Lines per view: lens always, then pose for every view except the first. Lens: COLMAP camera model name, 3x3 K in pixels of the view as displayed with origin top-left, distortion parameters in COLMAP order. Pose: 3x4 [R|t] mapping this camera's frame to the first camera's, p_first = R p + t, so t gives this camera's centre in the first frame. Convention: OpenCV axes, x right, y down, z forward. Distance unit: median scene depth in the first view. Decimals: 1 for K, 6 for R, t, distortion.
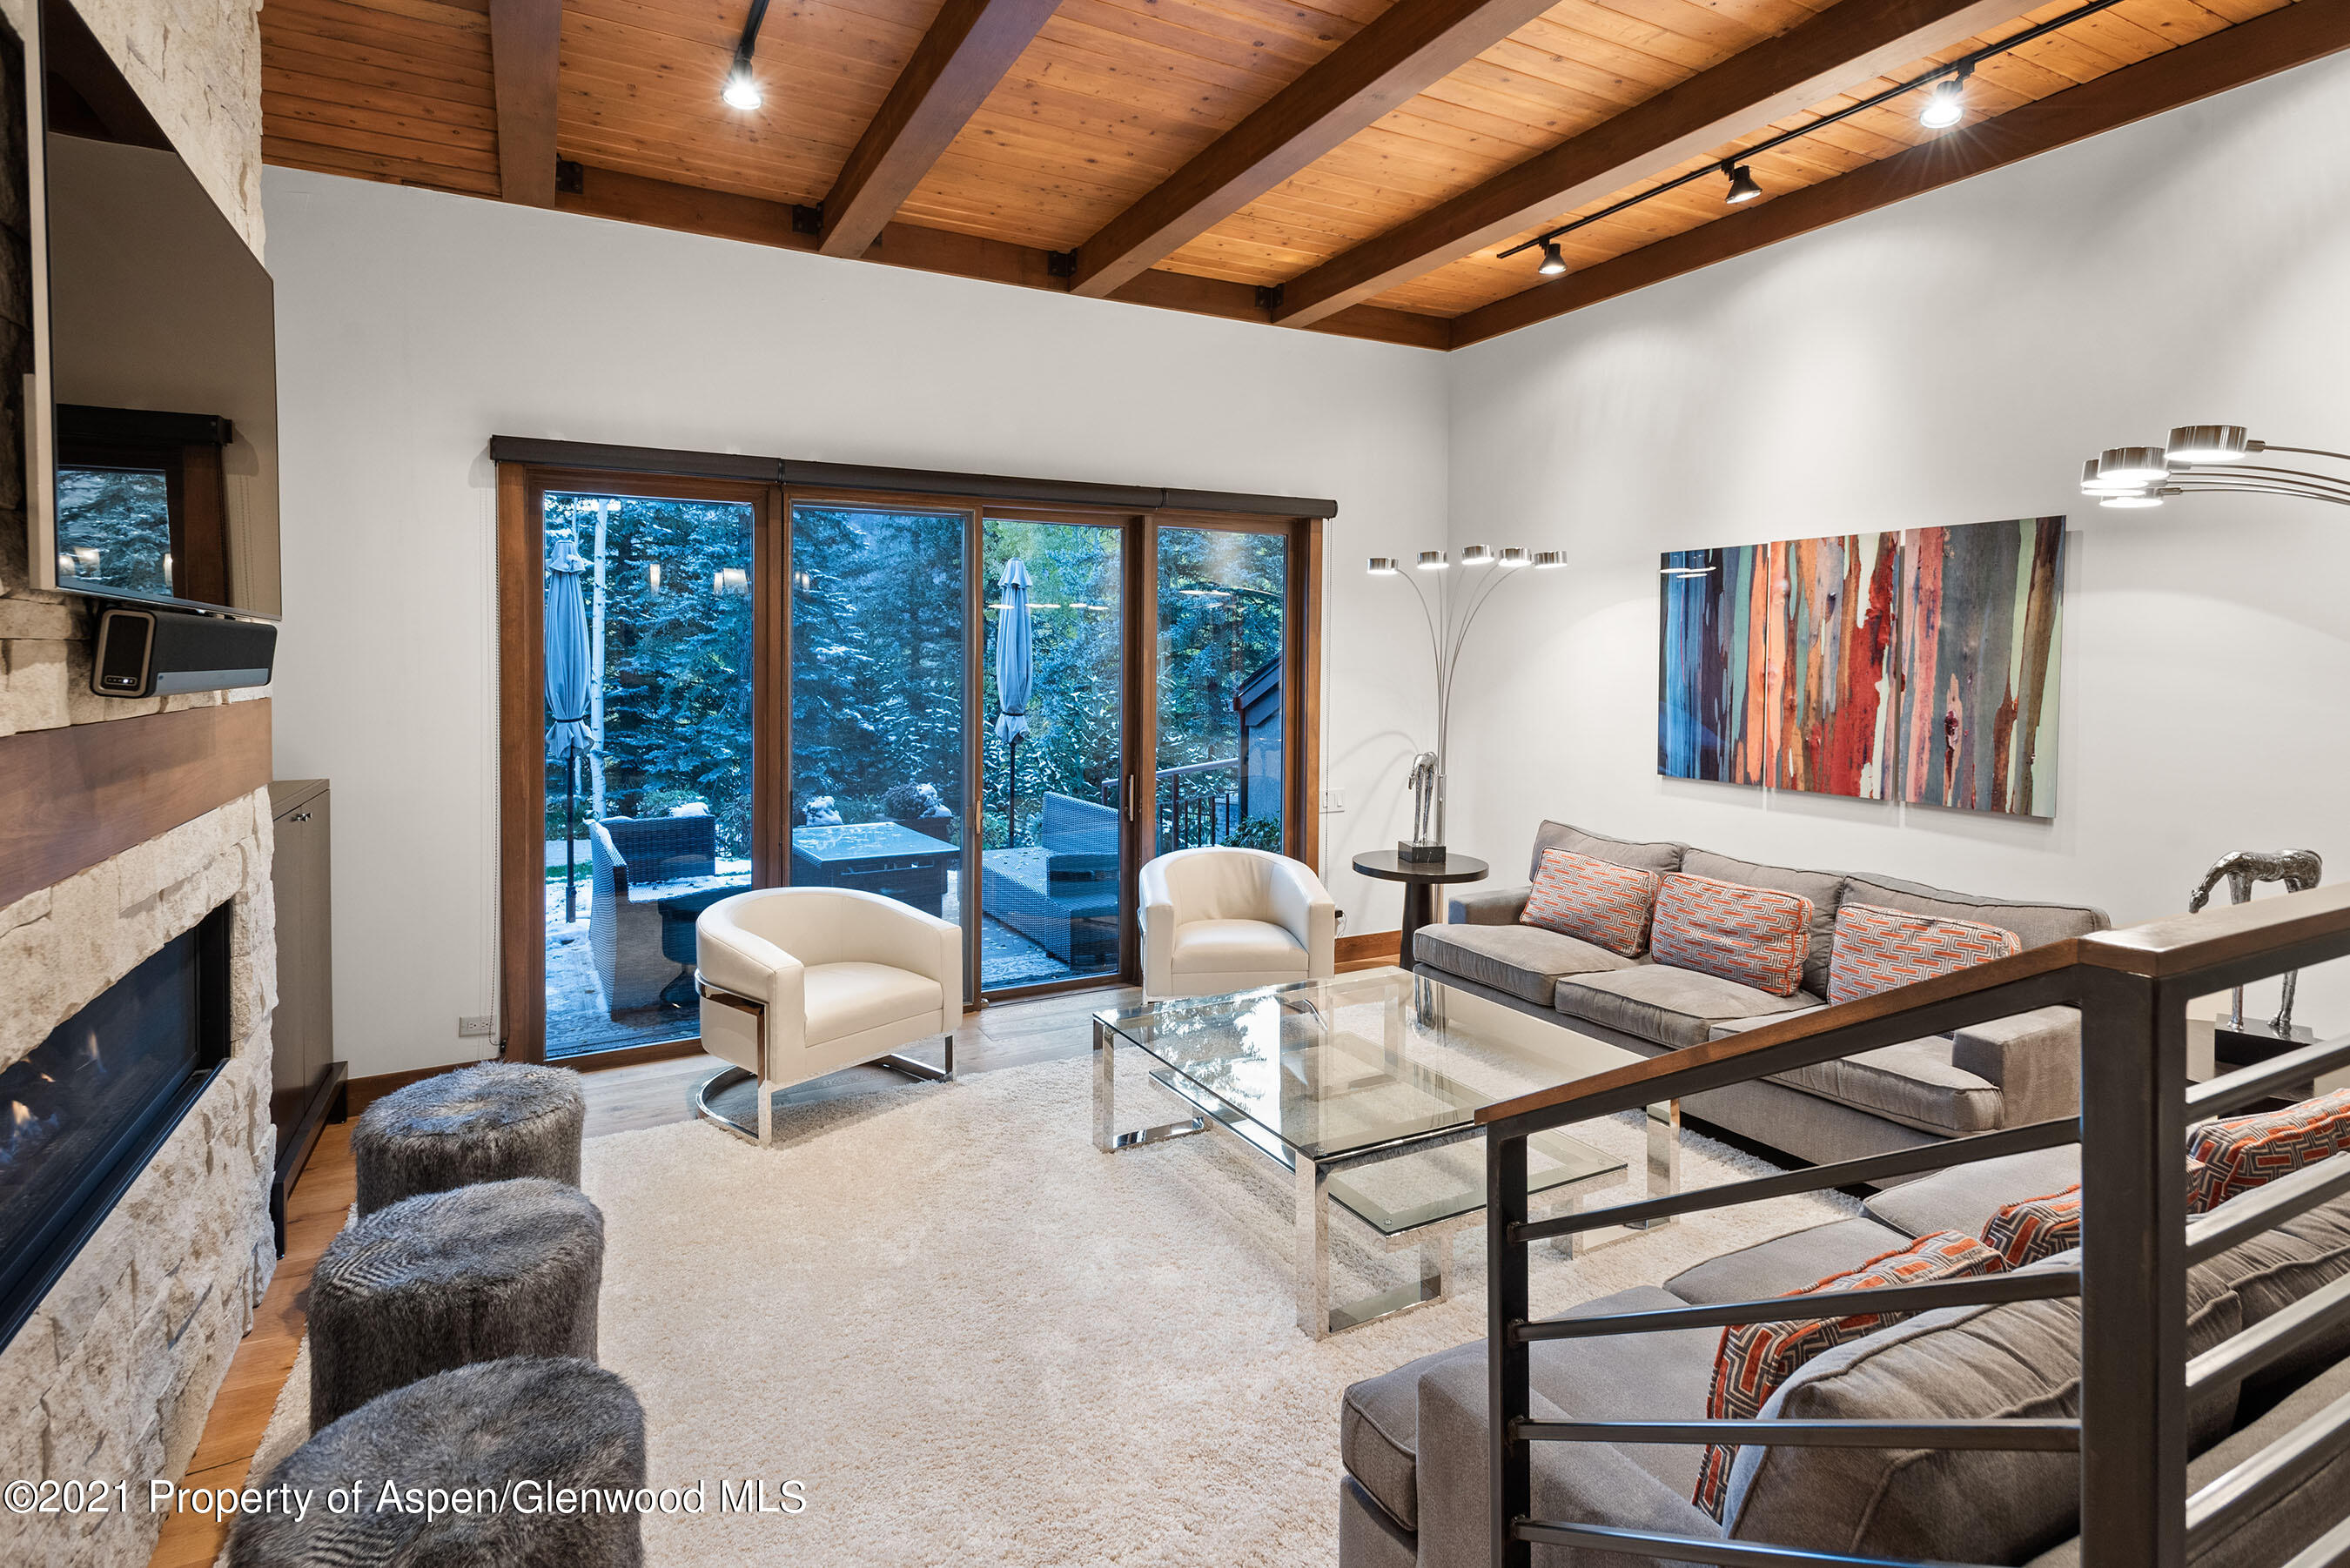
lens RADIAL K [[1153.7, 0, 1143.0], [0, 1153.7, 670.0], [0, 0, 1]] dist [0.013798, -0.000335]
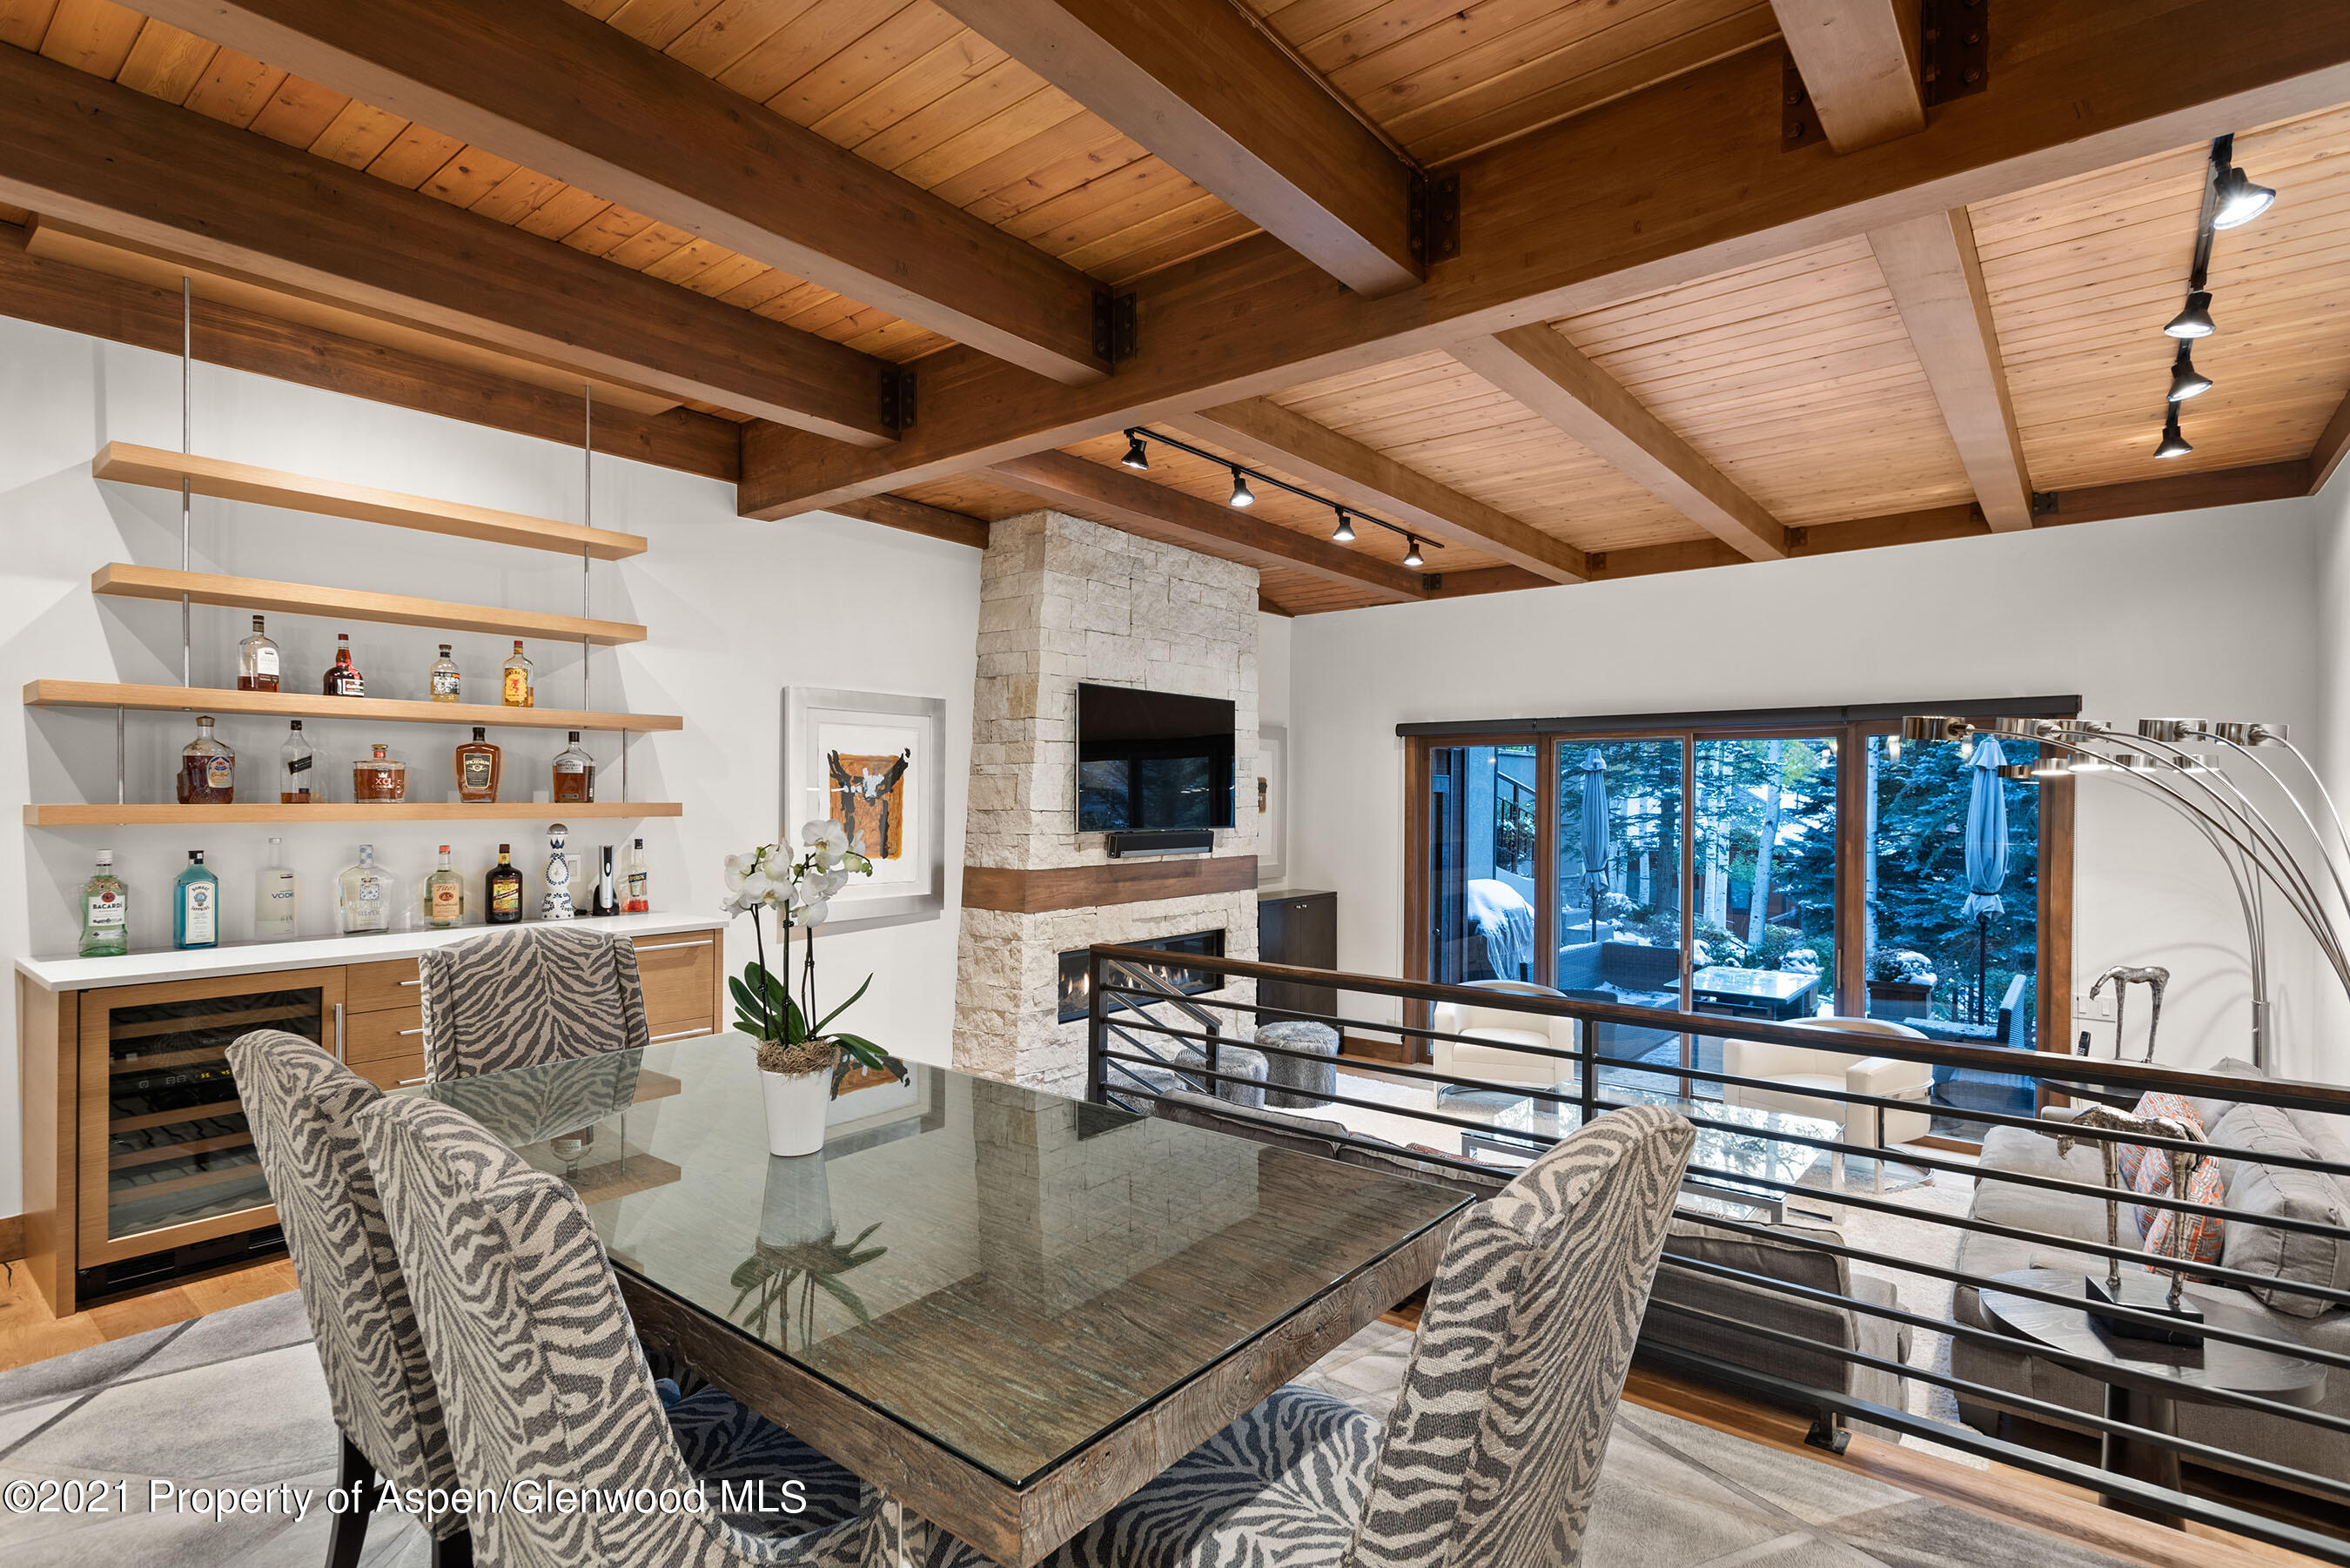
lens RADIAL K [[1143.4, 0, 1176.1], [0, 1143.4, 795.5], [0, 0, 1]] dist [0.021100, -0.004908]
pose [[0.399084, 0.003284, -0.916909, 0.855649], [-0.013181, 0.999911, -0.002155, -0.058038], [0.916820, 0.012946, 0.399091, -0.089889]]
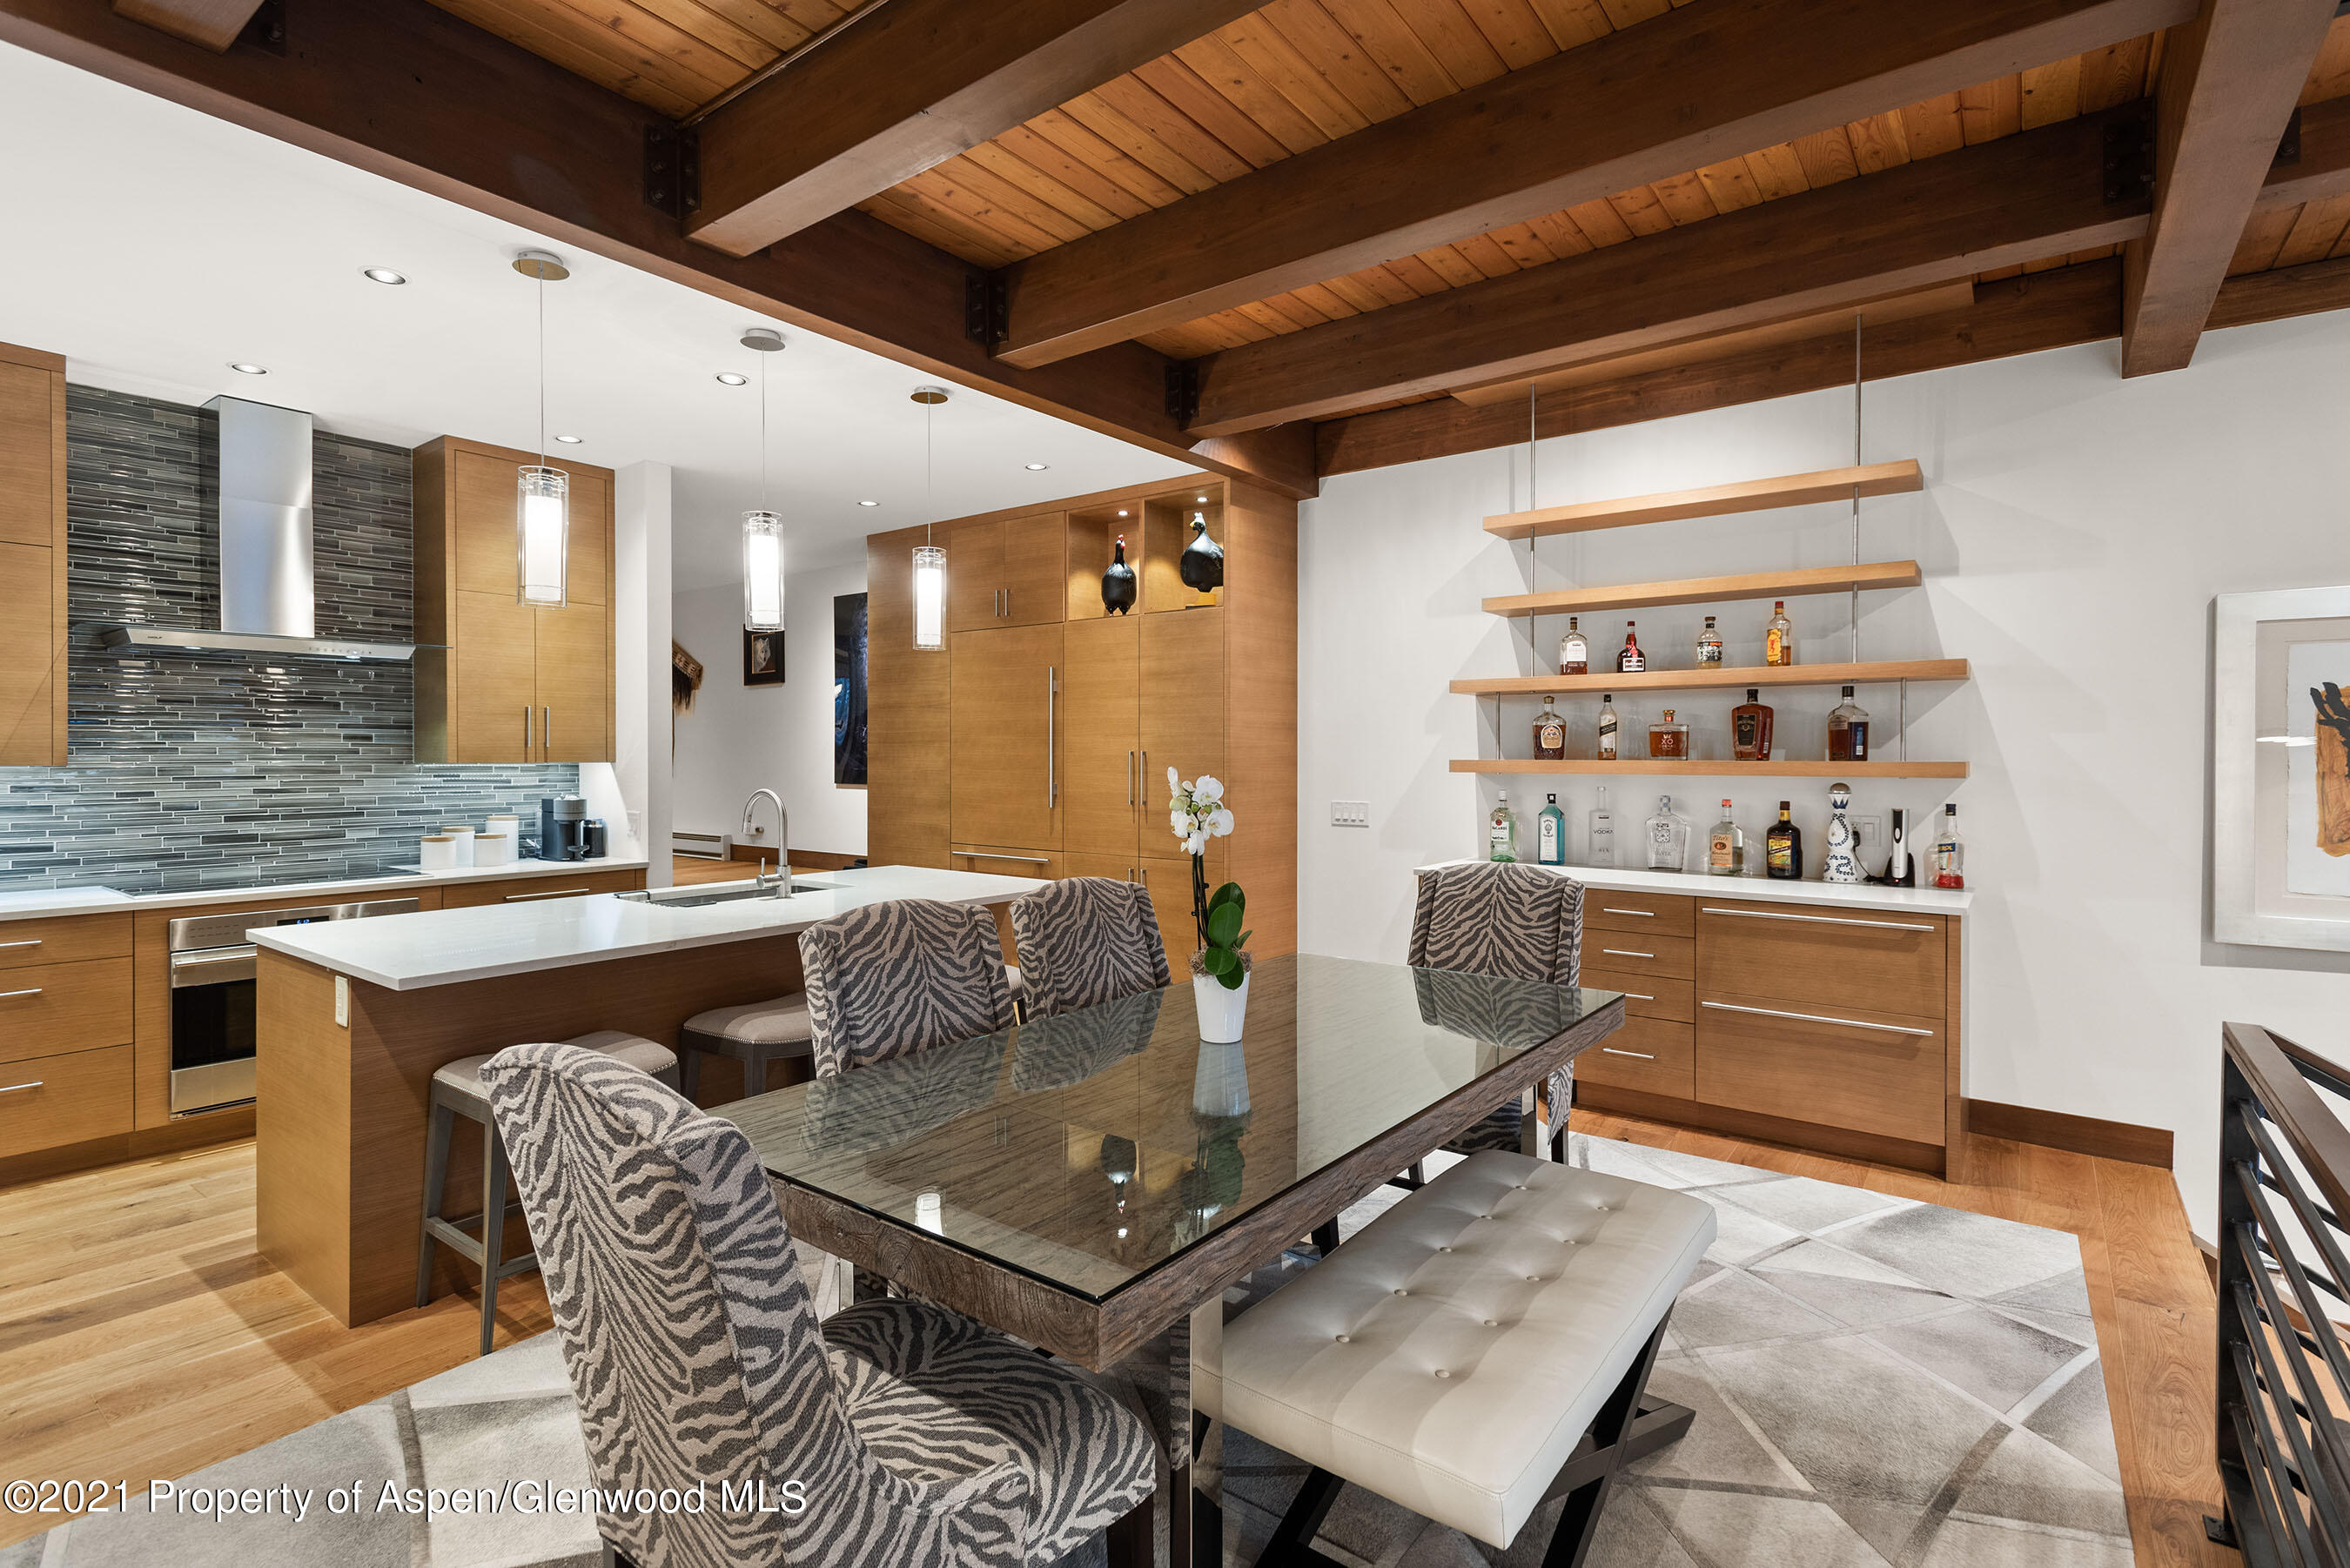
lens RADIAL K [[1115.5, 0, 1167.6], [0, 1115.5, 760.9], [0, 0, 1]] dist [0.013370, -0.001180]
pose [[-0.905627, 0.001758, -0.424072, 0.658434], [-0.005305, 0.999866, 0.015475, -0.058525], [0.424042, 0.016265, -0.905496, 0.363488]]
